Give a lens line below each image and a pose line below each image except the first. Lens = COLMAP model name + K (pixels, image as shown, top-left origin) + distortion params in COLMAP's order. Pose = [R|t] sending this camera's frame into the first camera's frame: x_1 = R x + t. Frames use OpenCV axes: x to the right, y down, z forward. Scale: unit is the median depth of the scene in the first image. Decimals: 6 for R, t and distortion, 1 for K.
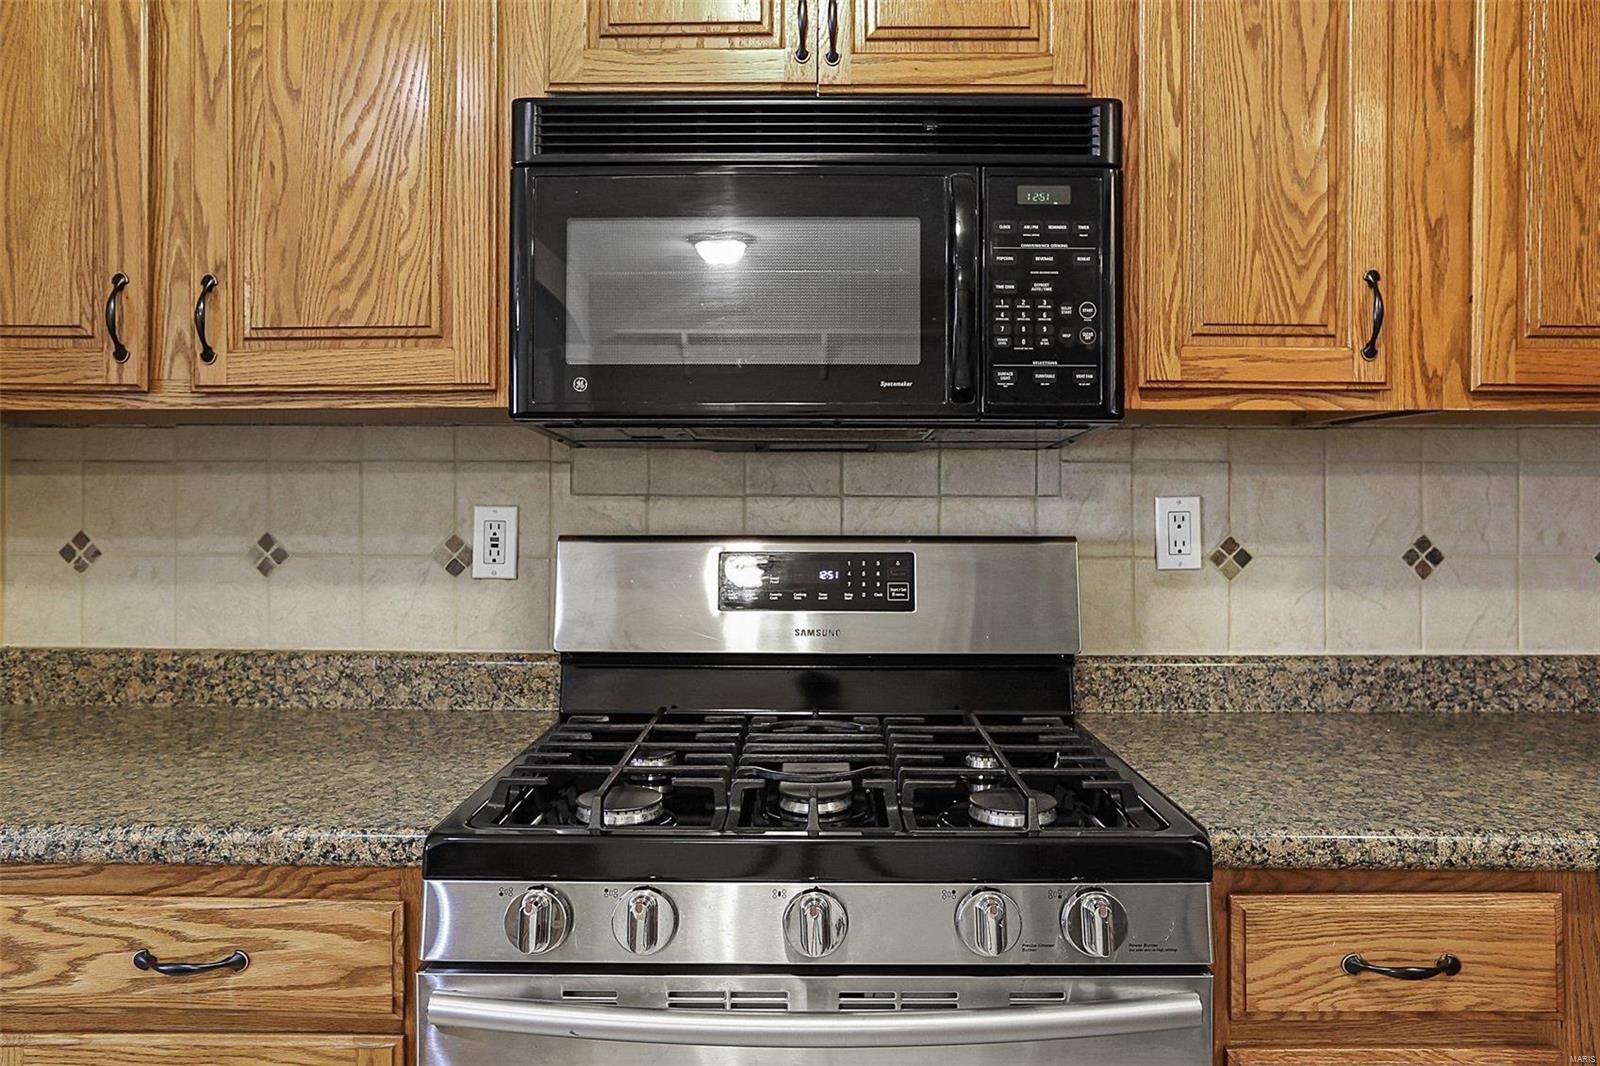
lens RADIAL K [[1088.3, 0, 803.4], [0, 1088.3, 494.7], [0, 0, 1]] dist [-0.047920, 0.046766]
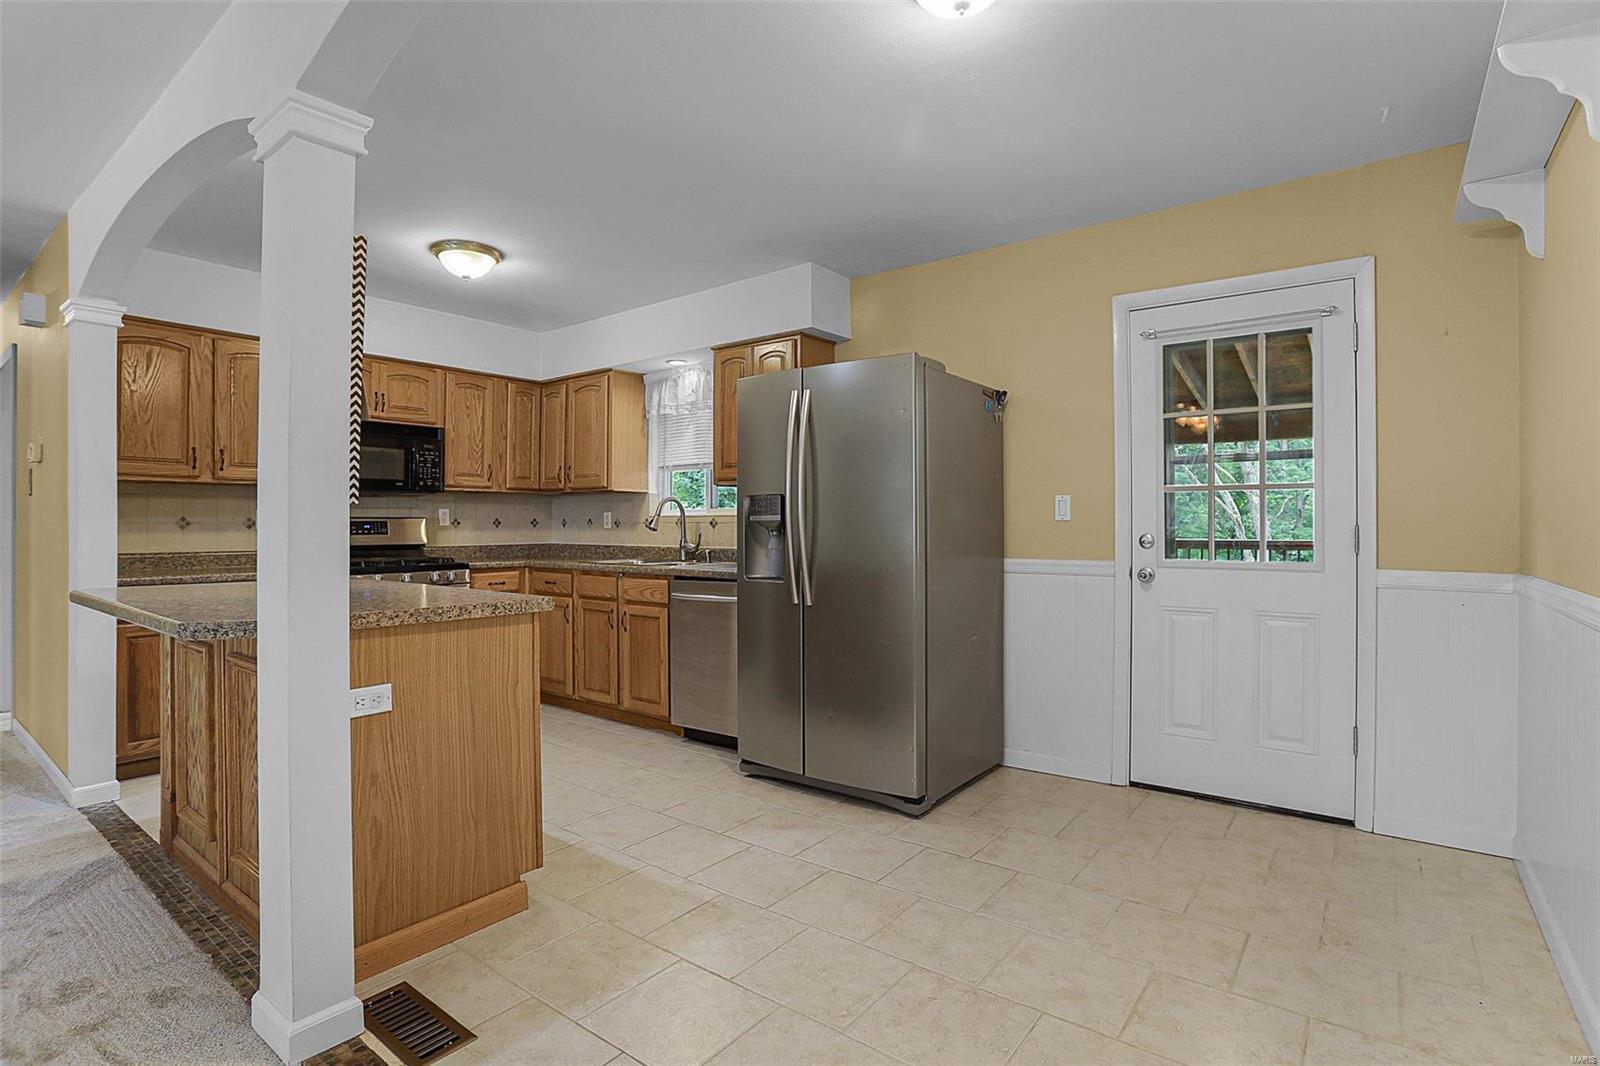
lens RADIAL K [[779.0, 0, 803.3], [0, 779.0, 526.1], [0, 0, 1]] dist [-0.073959, 0.029290]
pose [[0.601352, -0.005074, 0.798968, -1.468350], [-0.001575, 0.999970, 0.007535, 0.054256], [-0.798983, -0.005789, 0.601326, -2.344713]]
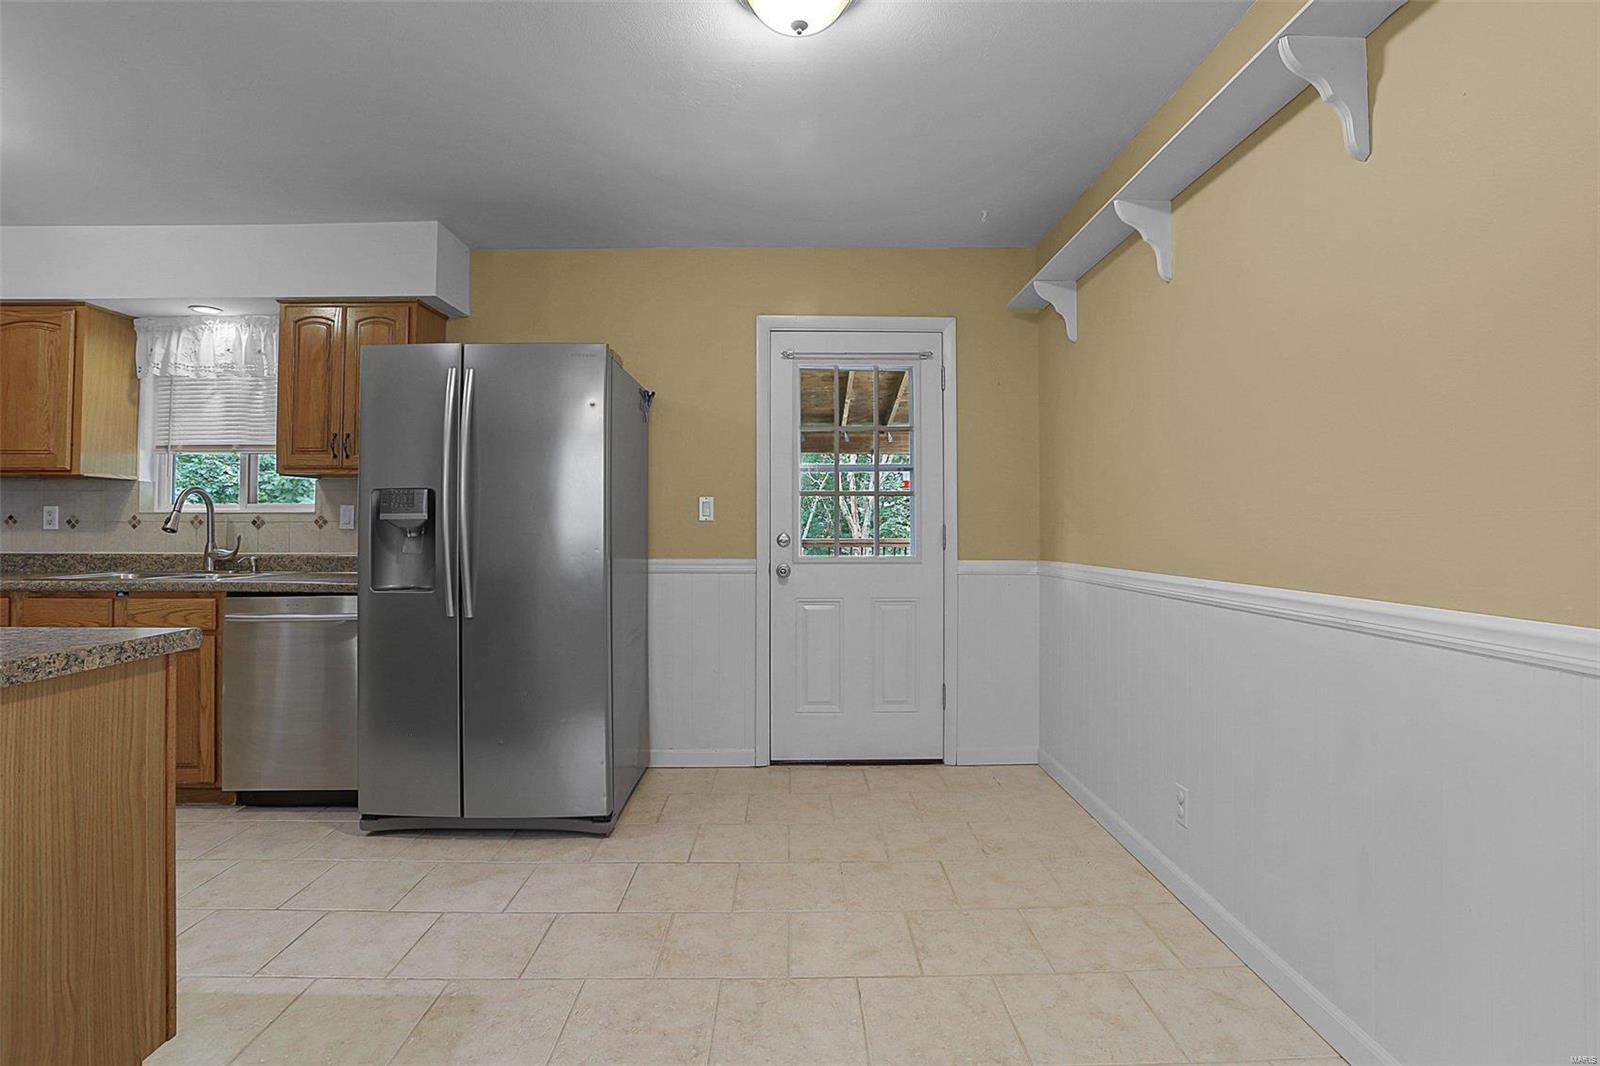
lens RADIAL K [[778.6, 0, 802.4], [0, 778.6, 510.3], [0, 0, 1]] dist [-0.073813, 0.031220]
pose [[-0.022340, 0.017138, 0.999604, -1.599947], [-0.005525, 0.999836, -0.017265, 0.060017], [-0.999735, -0.005909, -0.022242, -1.781987]]
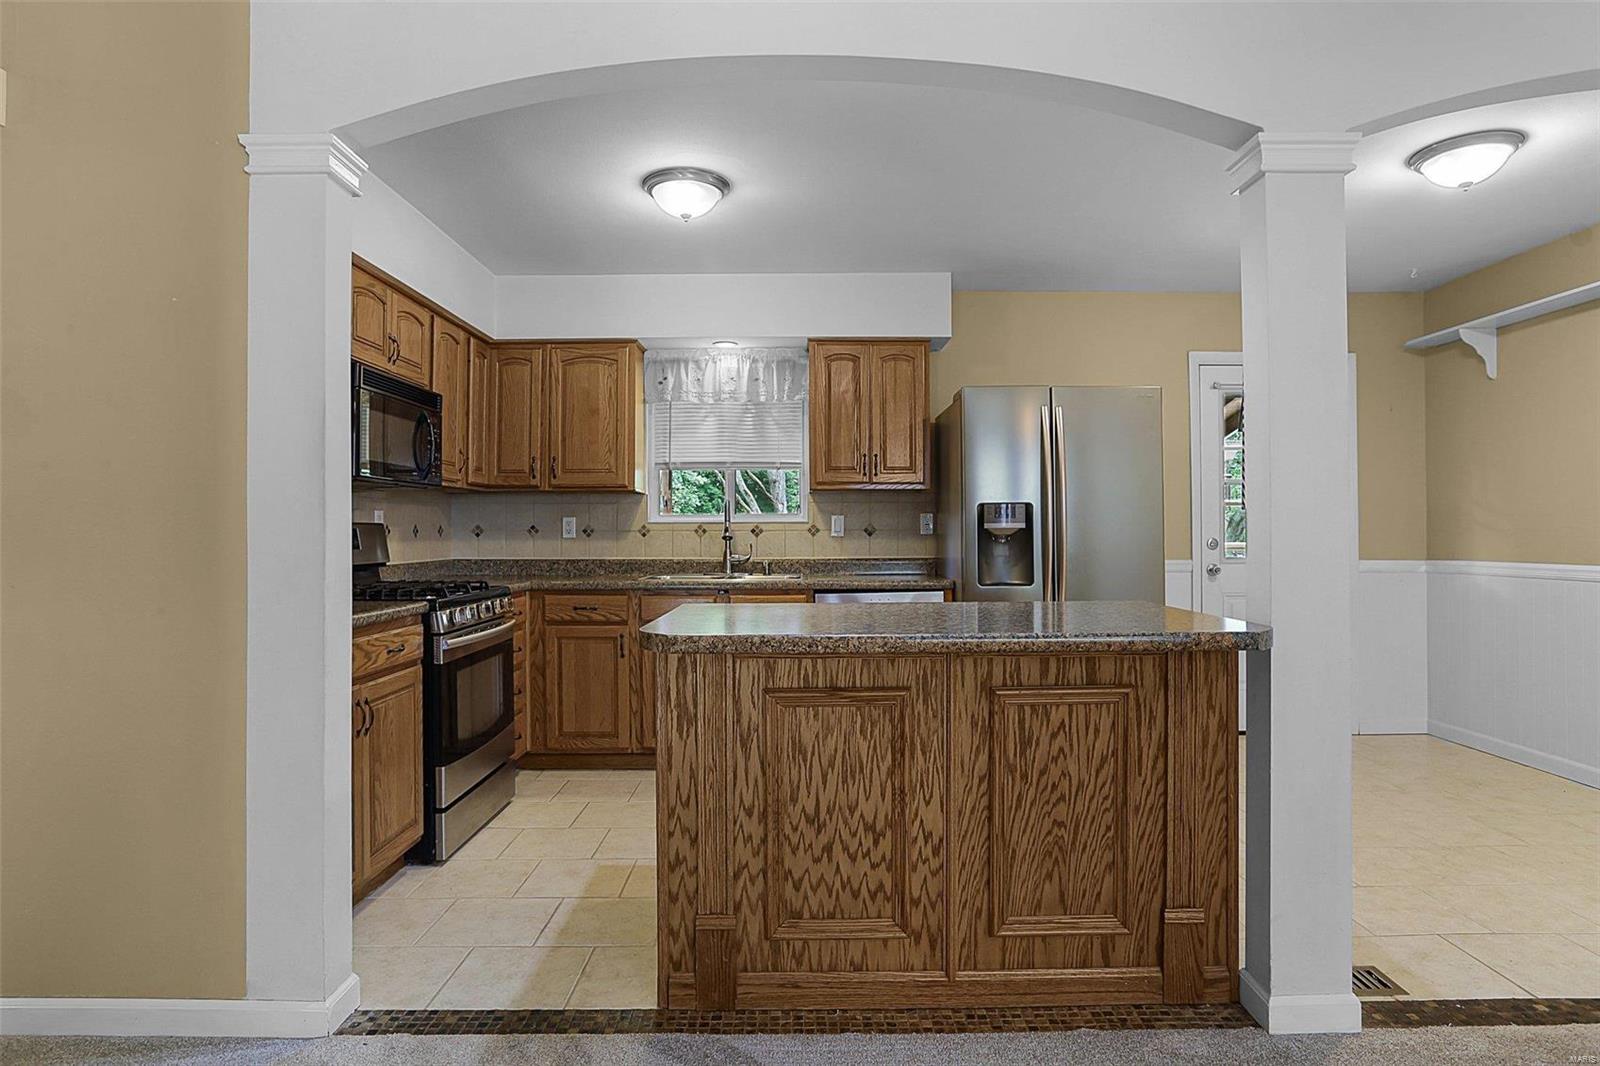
lens RADIAL K [[897.5, 0, 805.0], [0, 897.5, 524.0], [0, 0, 1]] dist [-0.077783, 0.049647]
pose [[-0.008208, 0.004850, 0.999955, -2.457832], [-0.002102, 0.999986, -0.004867, 0.056850], [-0.999964, -0.002142, -0.008198, -0.141699]]
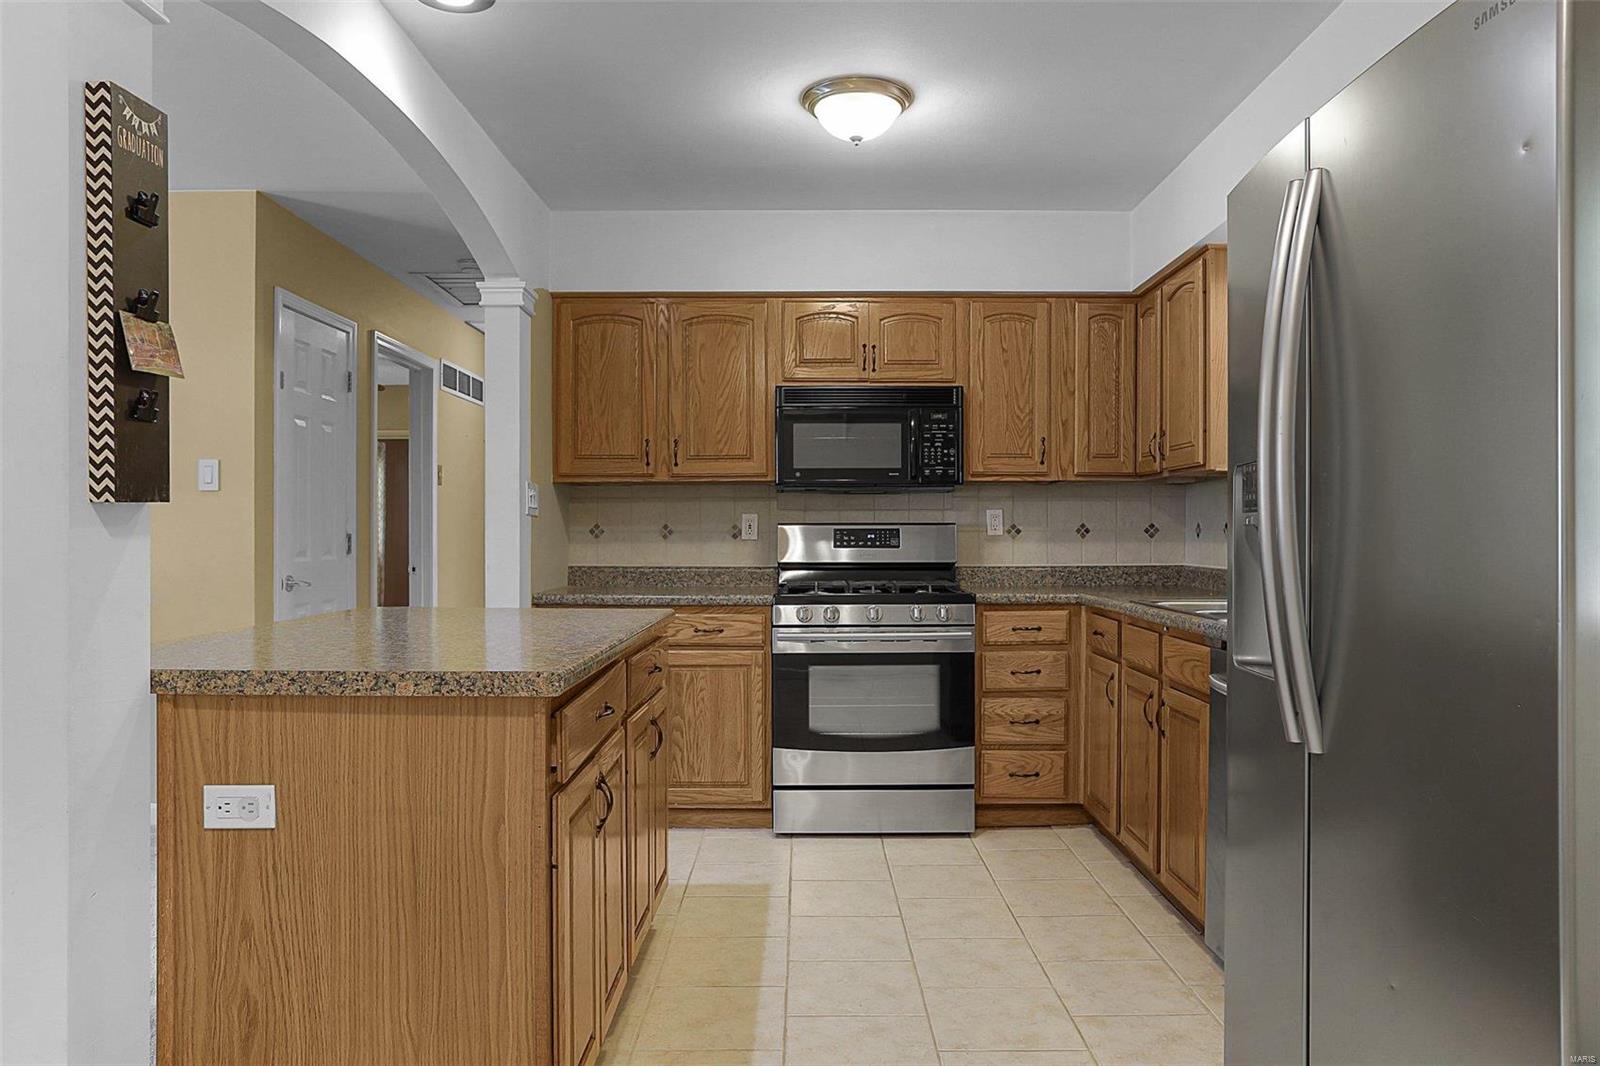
lens RADIAL K [[1067.5, 0, 800.0], [0, 1067.5, 533.0], [0, 0, 1]] dist [-0.077360, 0.082354]
pose [[0.999993, -0.003657, 0.000881, -0.193026], [0.003653, 0.999982, 0.004761, 0.057767], [-0.000899, -0.004757, 0.999988, -2.120285]]
